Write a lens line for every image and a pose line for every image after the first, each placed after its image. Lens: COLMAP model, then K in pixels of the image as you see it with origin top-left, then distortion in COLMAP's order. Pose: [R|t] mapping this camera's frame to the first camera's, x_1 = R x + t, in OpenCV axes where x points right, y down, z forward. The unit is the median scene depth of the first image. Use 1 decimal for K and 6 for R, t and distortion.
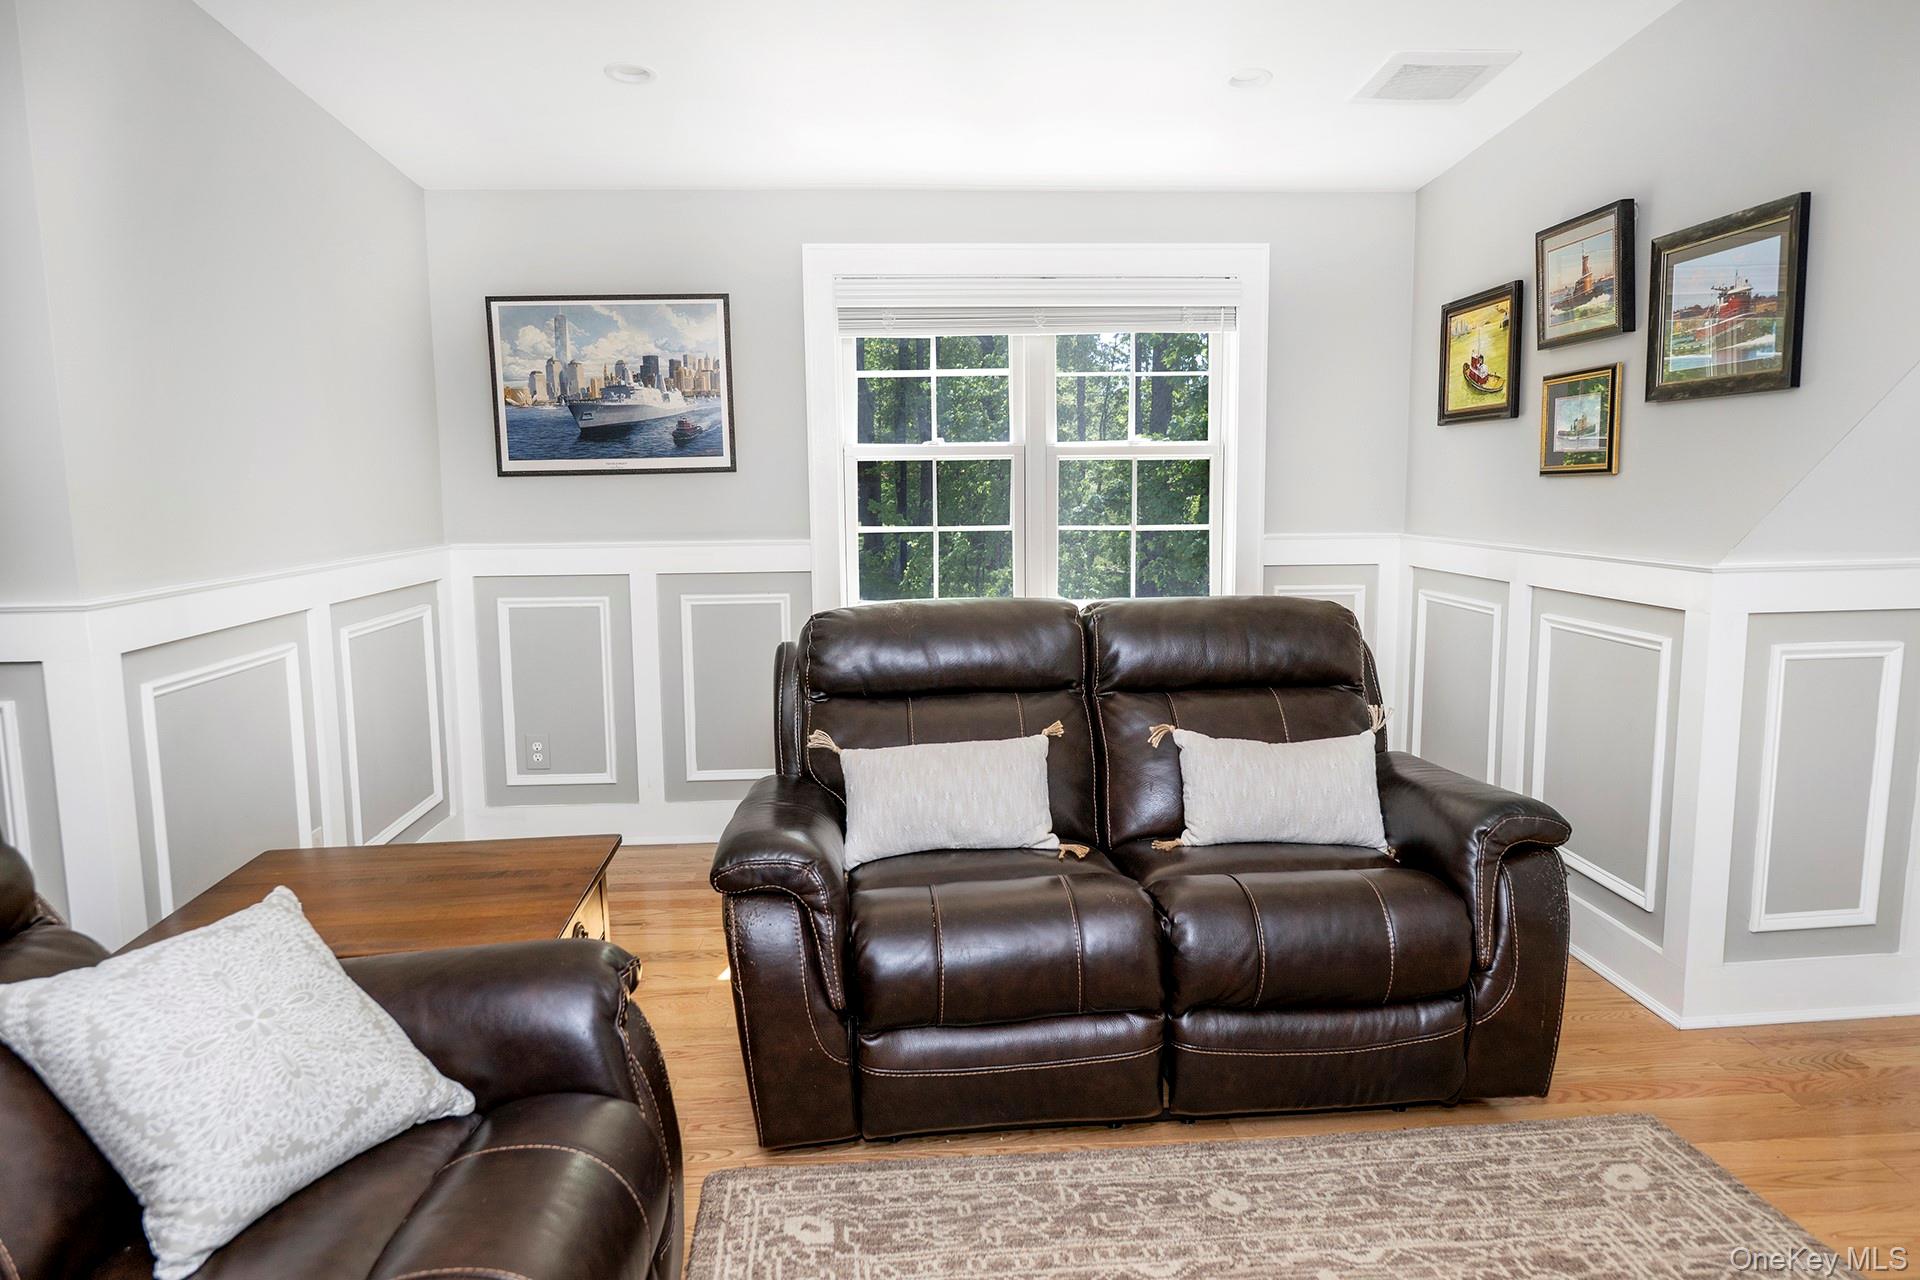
lens RADIAL K [[1289.8, 0, 956.3], [0, 1289.8, 646.6], [0, 0, 1]] dist [-0.004215, 0.008583]
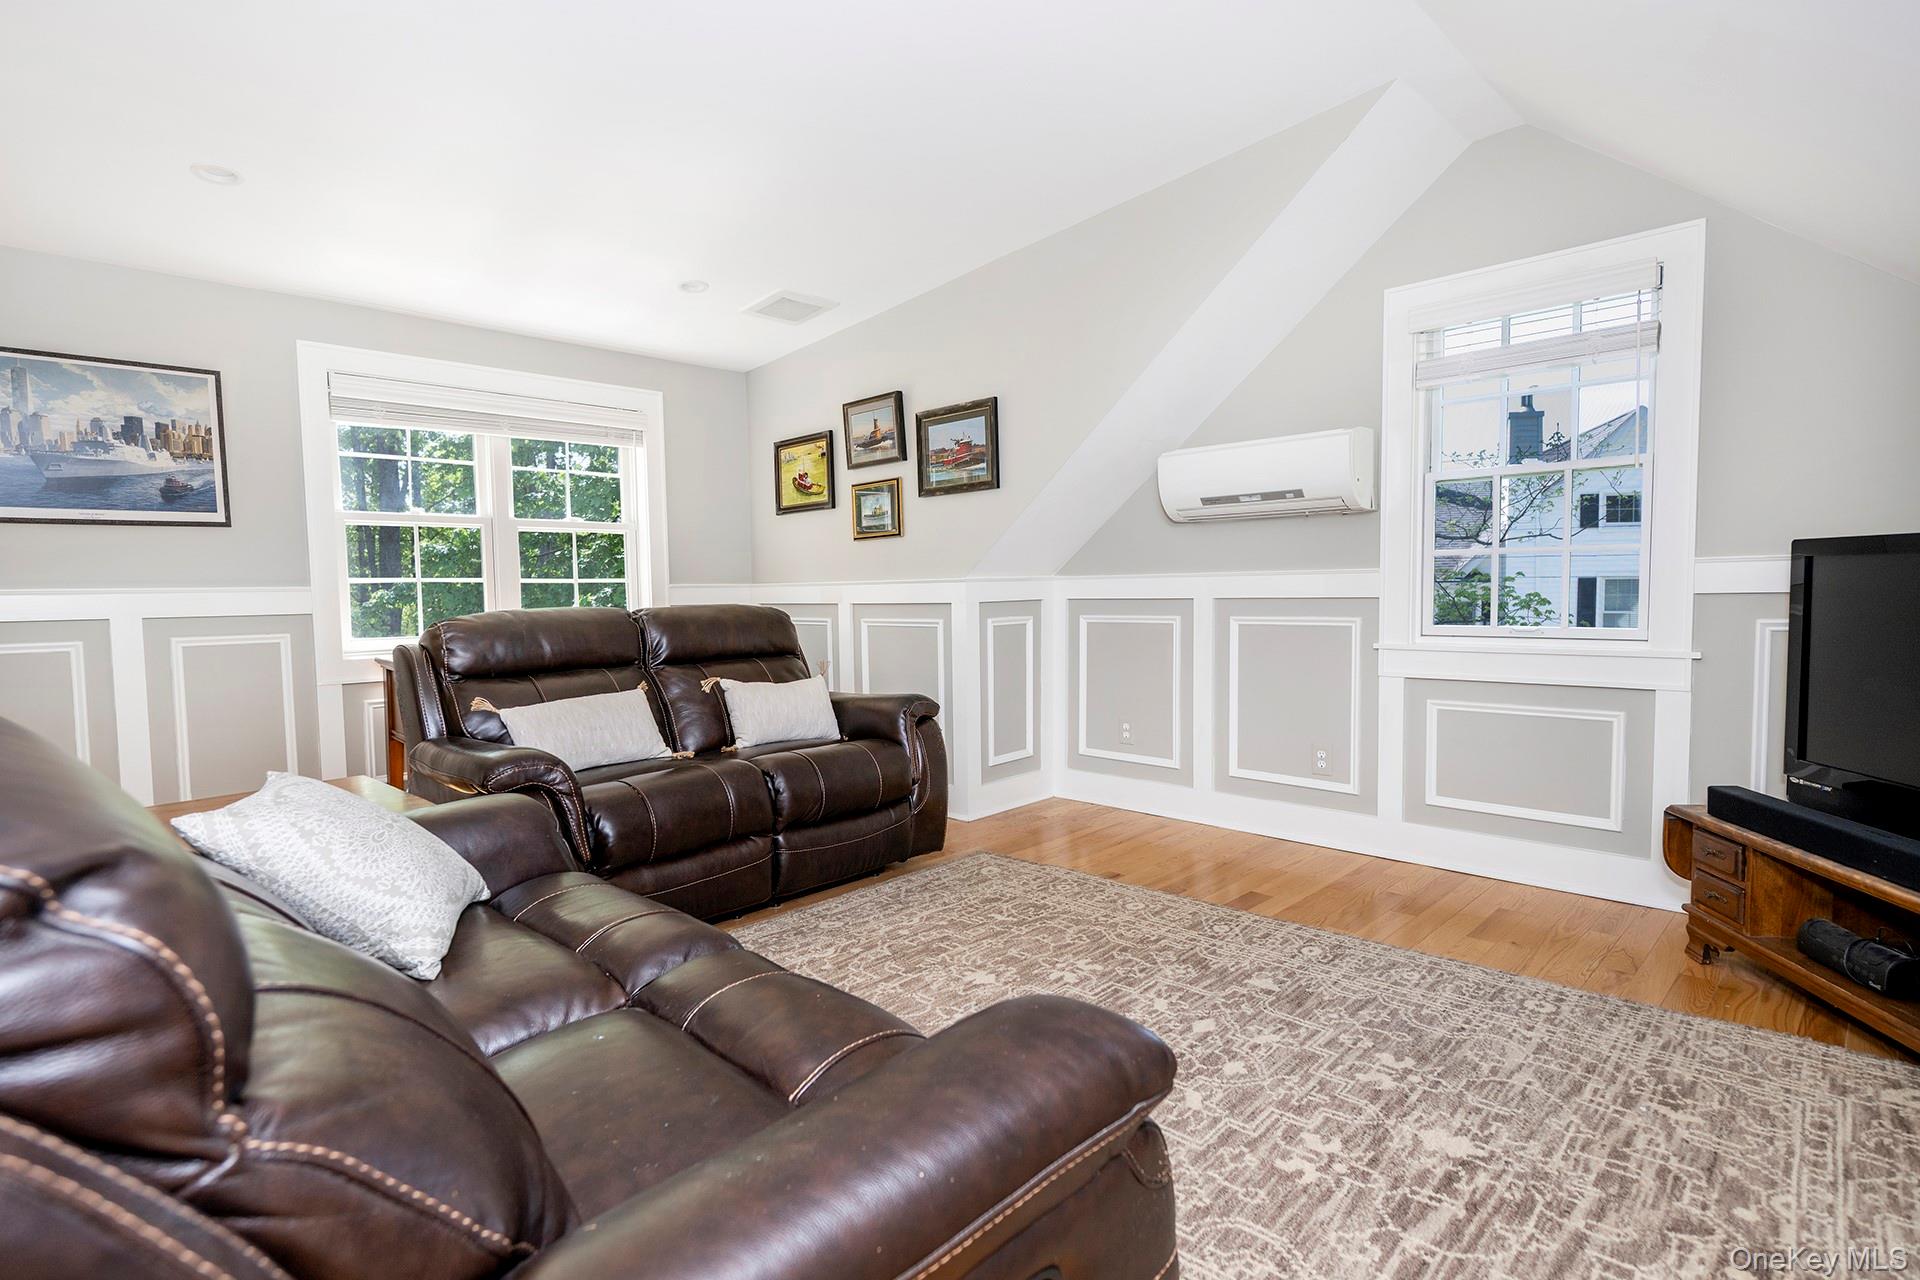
lens RADIAL K [[966.4, 0, 1009.3], [0, 966.4, 652.6], [0, 0, 1]] dist [0.004268, 0.001108]
pose [[0.724196, -0.052859, 0.687566, -0.314981], [0.103041, 0.994159, -0.032100, 0.085427], [-0.681853, 0.094094, 0.725412, -0.091021]]
